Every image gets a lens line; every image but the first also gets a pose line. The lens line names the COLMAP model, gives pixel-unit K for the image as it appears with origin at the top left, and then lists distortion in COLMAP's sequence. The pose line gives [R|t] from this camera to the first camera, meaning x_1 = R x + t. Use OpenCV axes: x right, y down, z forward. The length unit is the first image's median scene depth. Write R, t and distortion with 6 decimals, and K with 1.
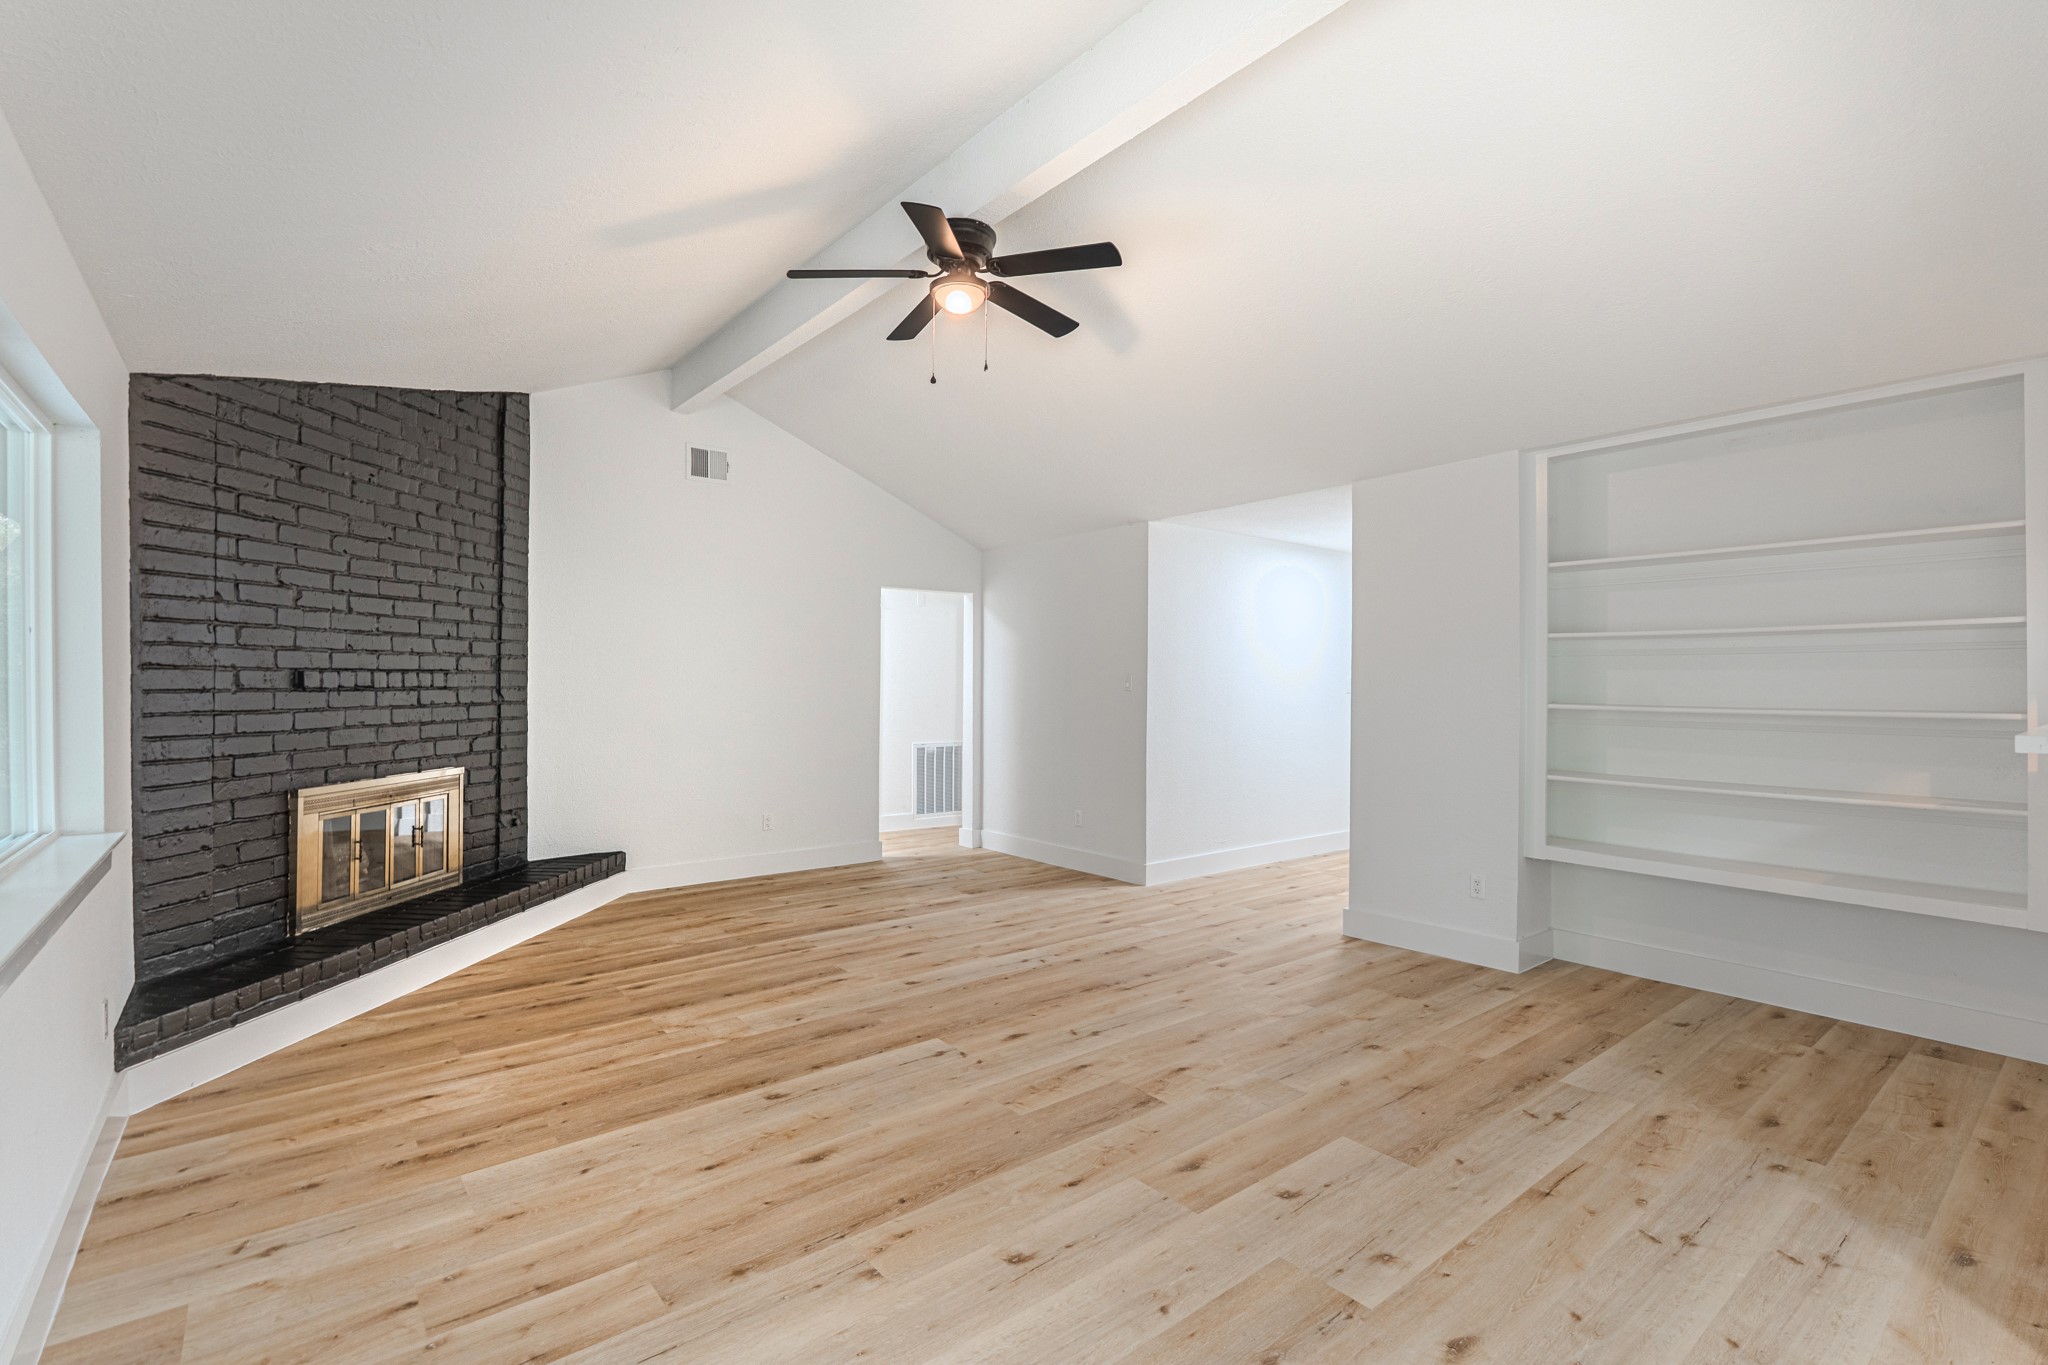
lens RADIAL K [[931.1, 0, 1099.7], [0, 931.1, 690.6], [0, 0, 1]] dist [-0.000315, 0.000094]
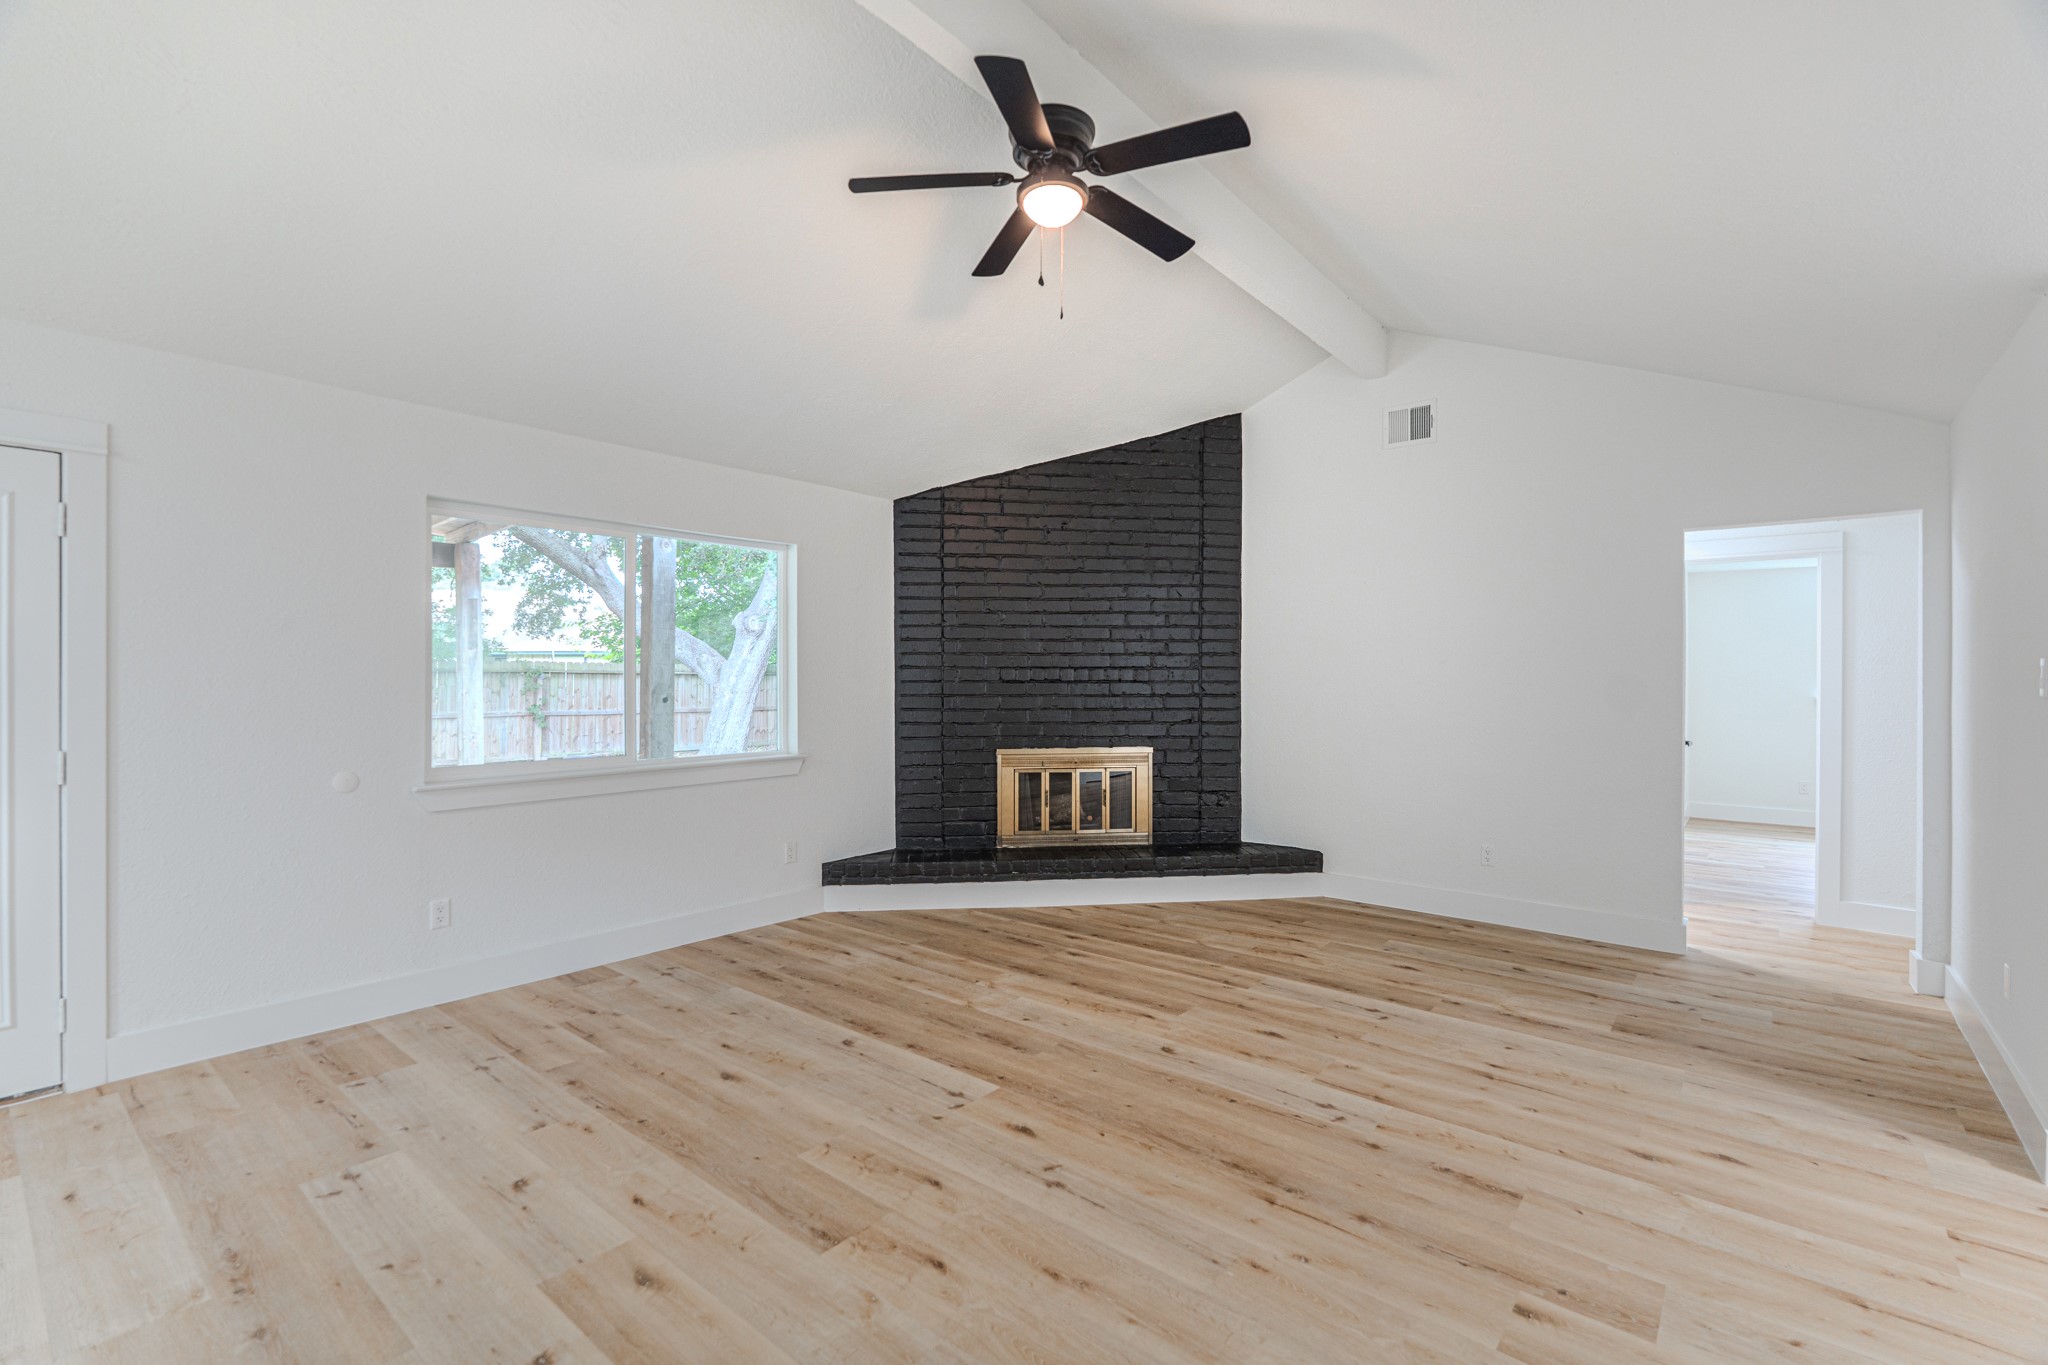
lens RADIAL K [[975.2, 0, 1033.5], [0, 975.2, 671.9], [0, 0, 1]] dist [-0.001647, 0.000156]
pose [[0.127080, -0.007278, -0.991866, 0.653263], [-0.010977, 0.999902, -0.008744, -0.003145], [0.991832, 0.011999, 0.126988, 0.818861]]
